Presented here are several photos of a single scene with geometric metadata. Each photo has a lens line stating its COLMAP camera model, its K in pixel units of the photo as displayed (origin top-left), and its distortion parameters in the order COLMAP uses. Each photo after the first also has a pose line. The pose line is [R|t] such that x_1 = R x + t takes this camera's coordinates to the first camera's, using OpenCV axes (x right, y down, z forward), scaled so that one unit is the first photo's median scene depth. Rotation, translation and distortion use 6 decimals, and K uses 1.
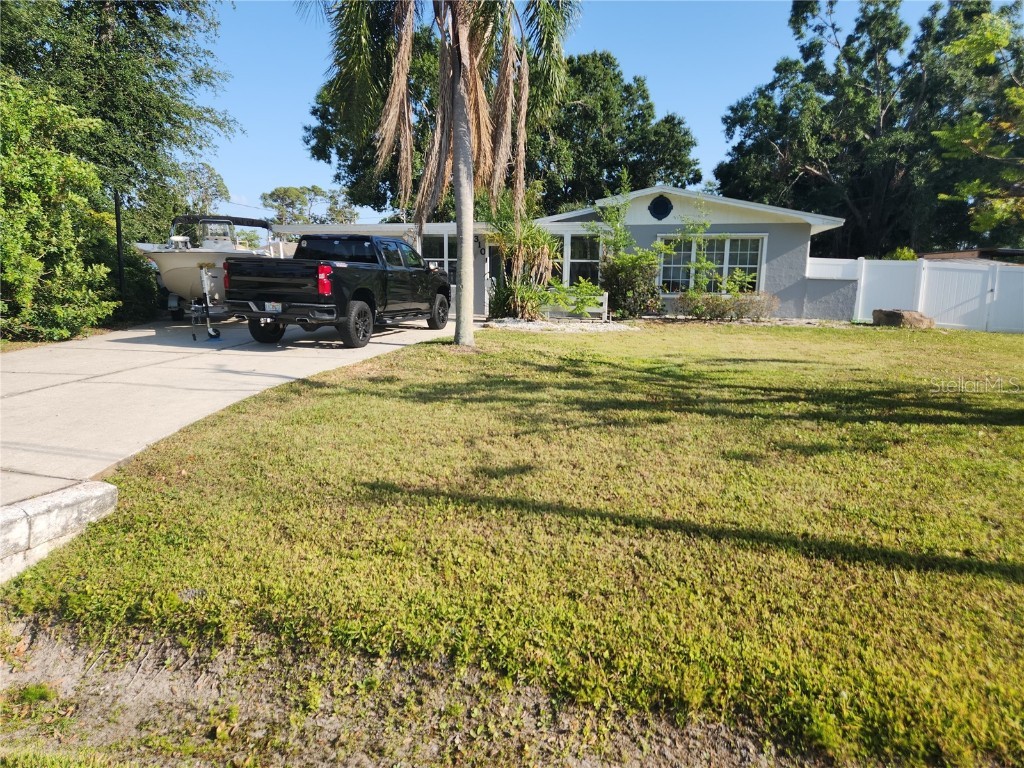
lens RADIAL K [[691.3, 0, 512.0], [0, 691.3, 384.0], [0, 0, 1]] dist [0.083774, -0.061670]
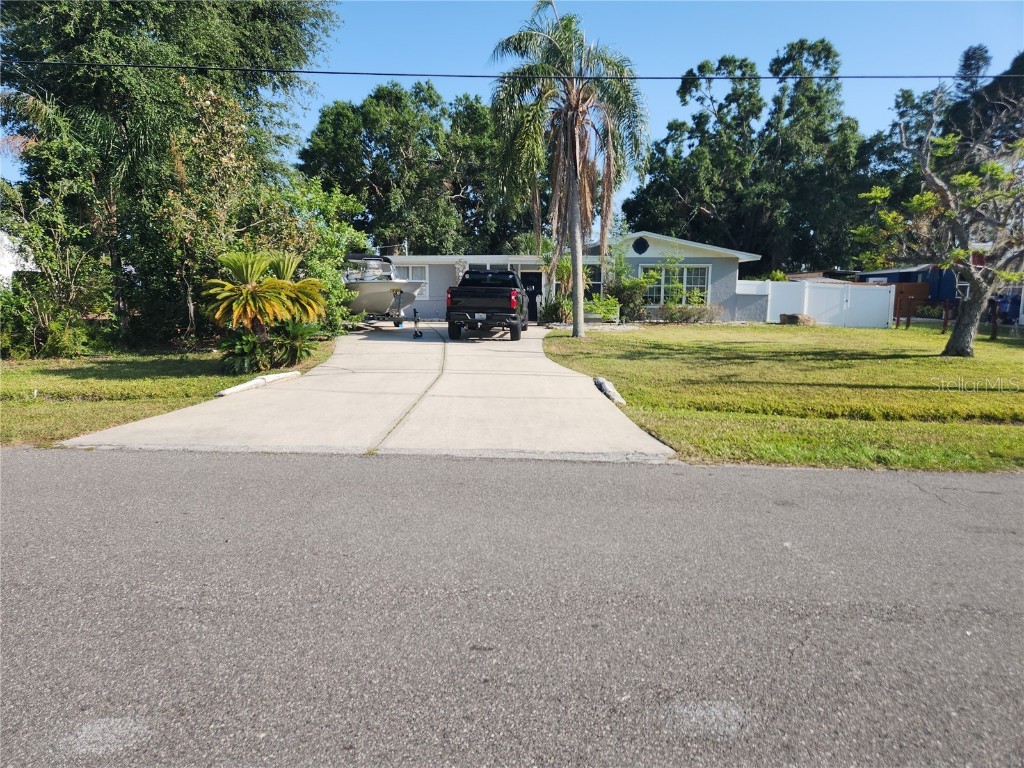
lens RADIAL K [[691.3, 0, 512.0], [0, 691.3, 384.0], [0, 0, 1]] dist [0.083774, -0.061670]
pose [[0.981023, -0.032723, 0.191108, -0.195398], [0.036283, 0.999227, -0.015160, 0.026665], [-0.190464, 0.021807, 0.981452, -0.210291]]
